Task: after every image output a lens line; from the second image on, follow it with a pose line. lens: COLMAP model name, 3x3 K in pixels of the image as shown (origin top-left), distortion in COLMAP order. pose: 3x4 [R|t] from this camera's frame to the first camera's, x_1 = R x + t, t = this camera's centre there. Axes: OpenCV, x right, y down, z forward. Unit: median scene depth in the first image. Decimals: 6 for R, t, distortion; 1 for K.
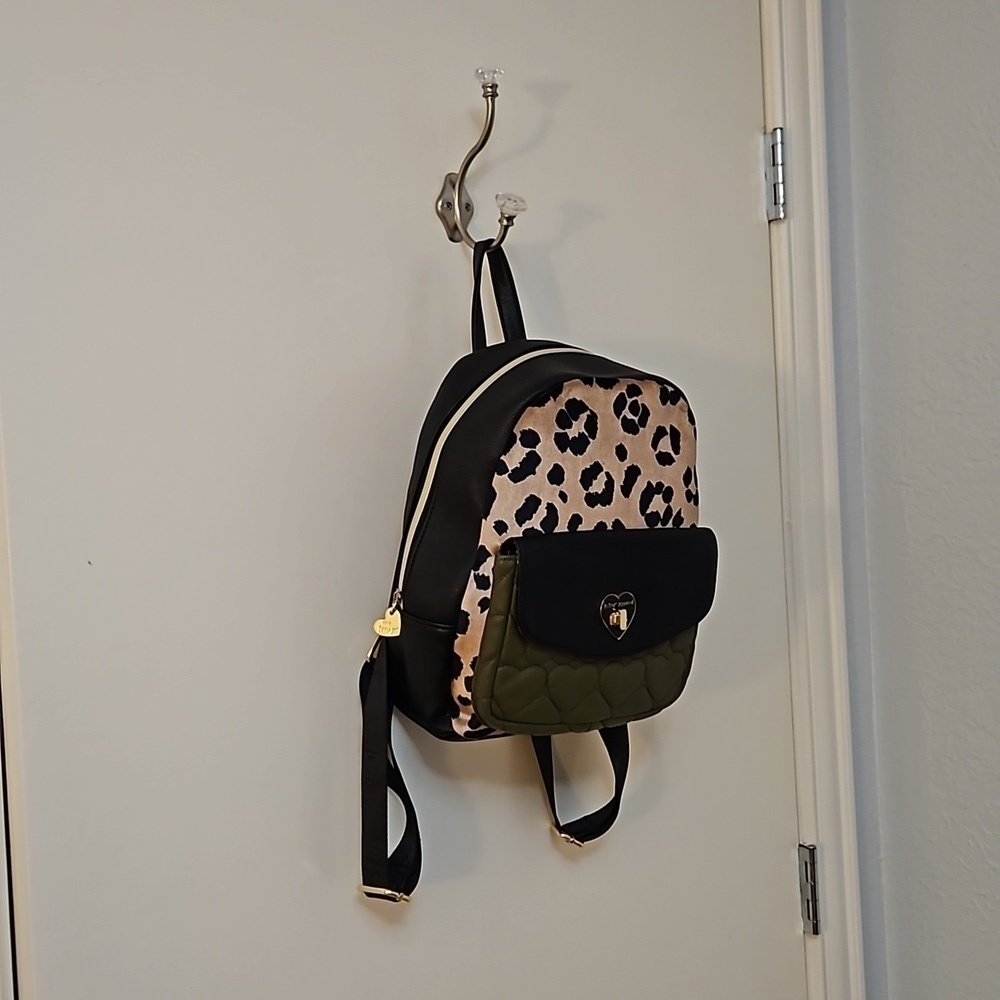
lens RADIAL K [[1485.6, 0, 489.9], [0, 1485.6, 500.7], [0, 0, 1]] dist [0.112818, 0.000000]
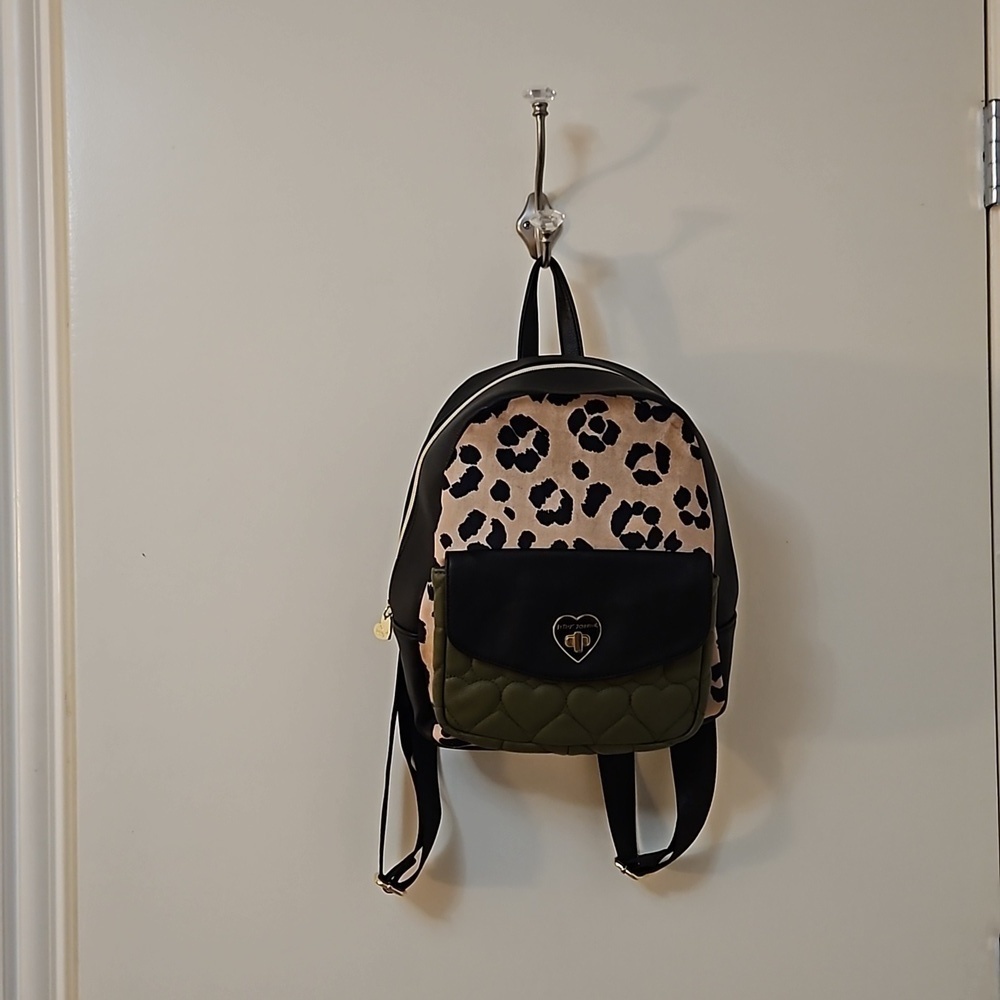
lens RADIAL K [[1485.6, 0, 502.5], [0, 1485.6, 499.6], [0, 0, 1]] dist [0.112818, 0.000000]
pose [[0.836472, 0.029150, -0.547234, 0.579841], [-0.033551, 0.999435, 0.001954, -0.013369], [0.546982, 0.016726, 0.836977, 0.159519]]
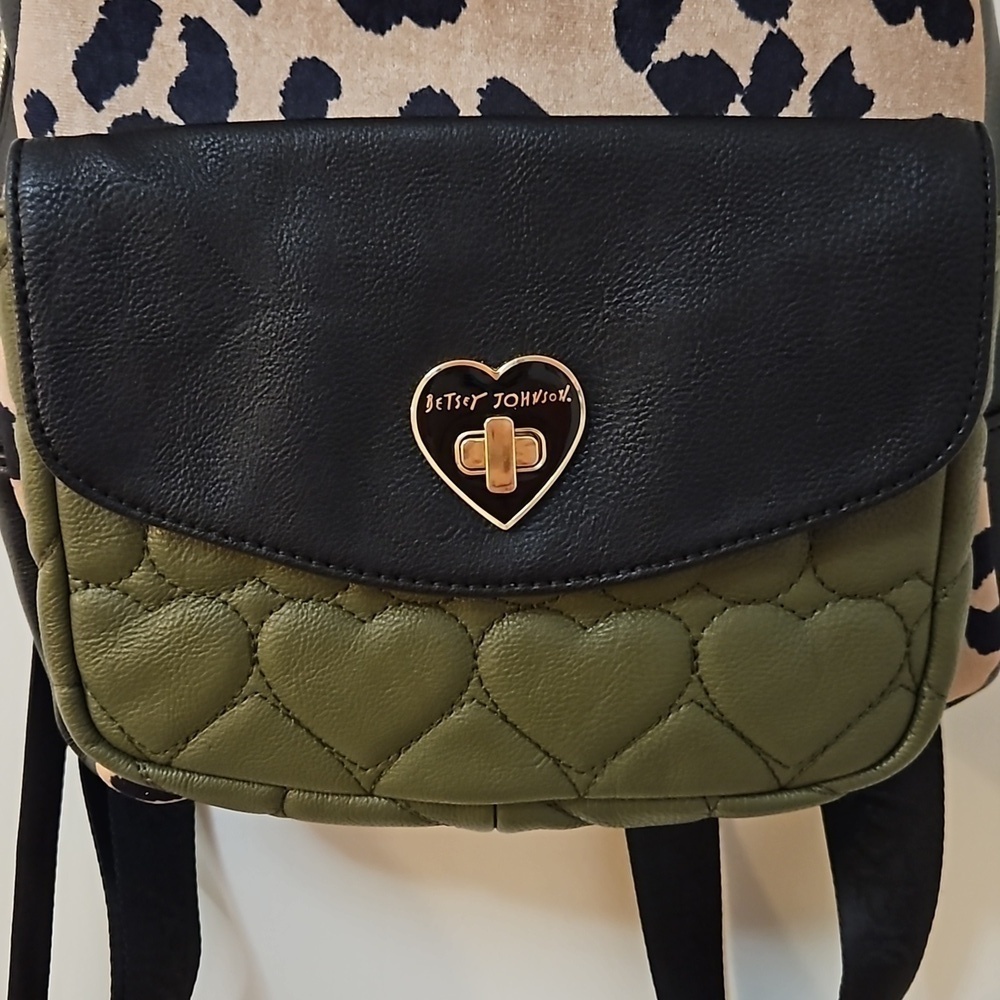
lens RADIAL K [[1485.6, 0, 493.0], [0, 1485.6, 504.8], [0, 0, 1]] dist [0.112818, 0.000000]
pose [[0.798213, 0.043358, -0.600812, 0.252294], [-0.009451, 0.998185, 0.059478, 0.073386], [0.602301, -0.041798, 0.797174, 0.787808]]
